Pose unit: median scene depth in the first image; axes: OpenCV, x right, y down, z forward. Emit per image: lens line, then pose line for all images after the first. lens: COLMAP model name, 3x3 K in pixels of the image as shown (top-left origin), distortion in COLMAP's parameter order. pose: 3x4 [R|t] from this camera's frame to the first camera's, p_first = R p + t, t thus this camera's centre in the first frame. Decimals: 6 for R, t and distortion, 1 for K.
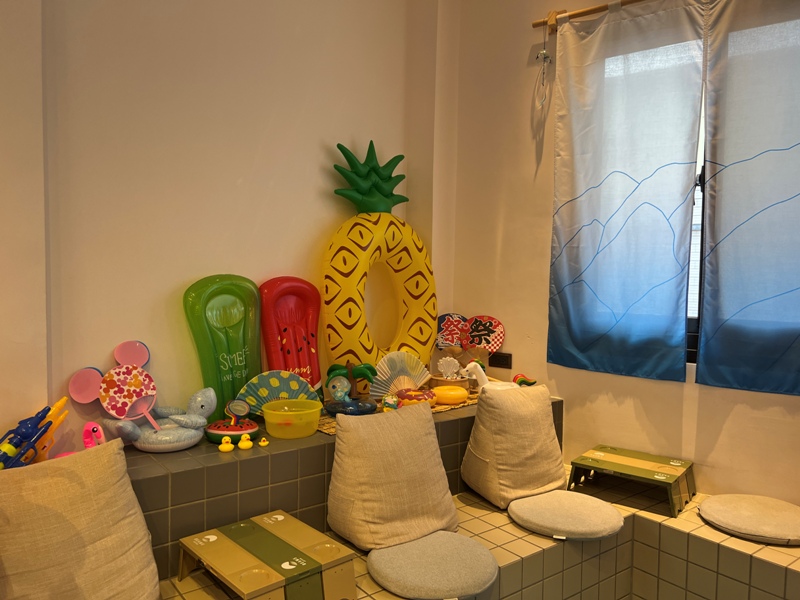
lens RADIAL K [[613.1, 0, 402.4], [0, 613.1, 299.2], [0, 0, 1]] dist [0.043902, -0.036646]
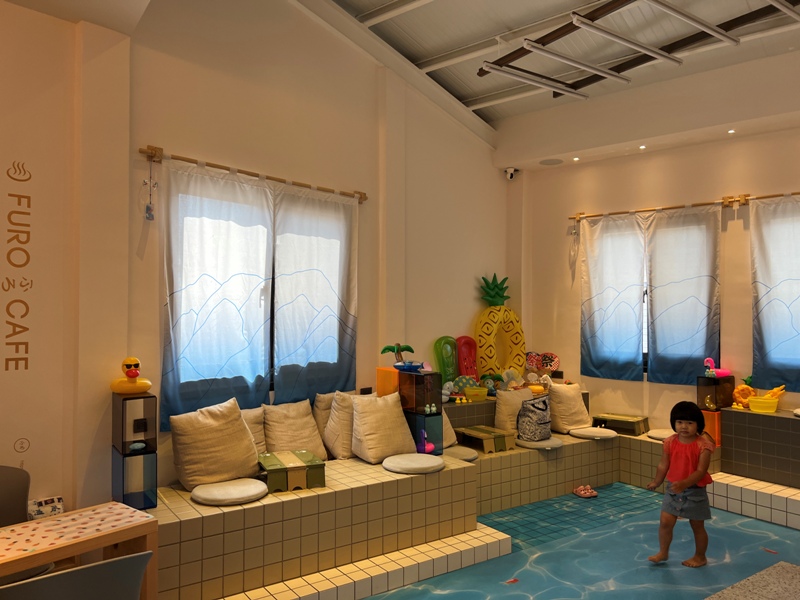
lens RADIAL K [[613.1, 0, 385.0], [0, 613.1, 301.6], [0, 0, 1]] dist [0.043902, -0.036646]
pose [[0.996881, -0.013871, -0.077696, -0.295491], [0.008654, 0.997710, -0.067085, -0.013022], [0.078448, 0.066203, 0.994718, -1.302156]]
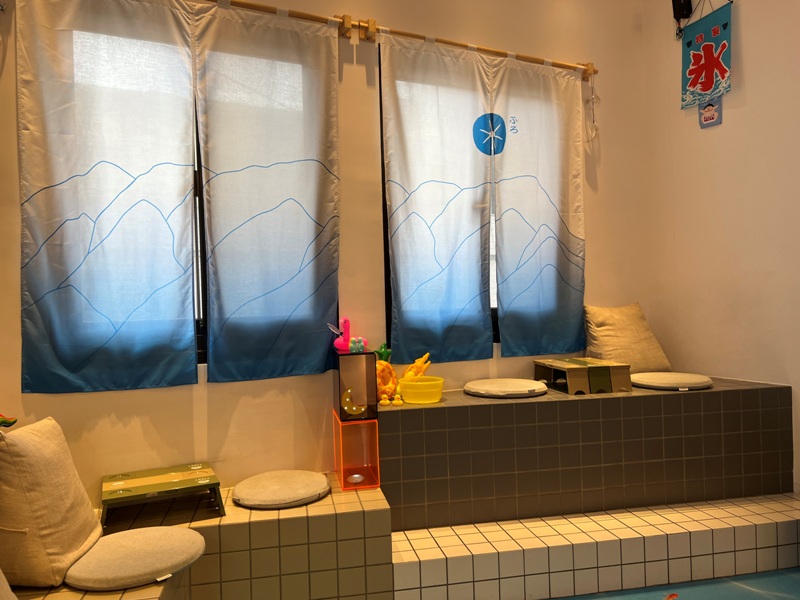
lens RADIAL K [[613.1, 0, 402.4], [0, 613.1, 302.8], [0, 0, 1]] dist [0.043902, -0.036646]
pose [[0.441980, -0.030493, 0.896506, -0.275315], [0.075598, 0.997133, -0.003354, 0.031416], [-0.893834, 0.069257, 0.443018, 0.245387]]
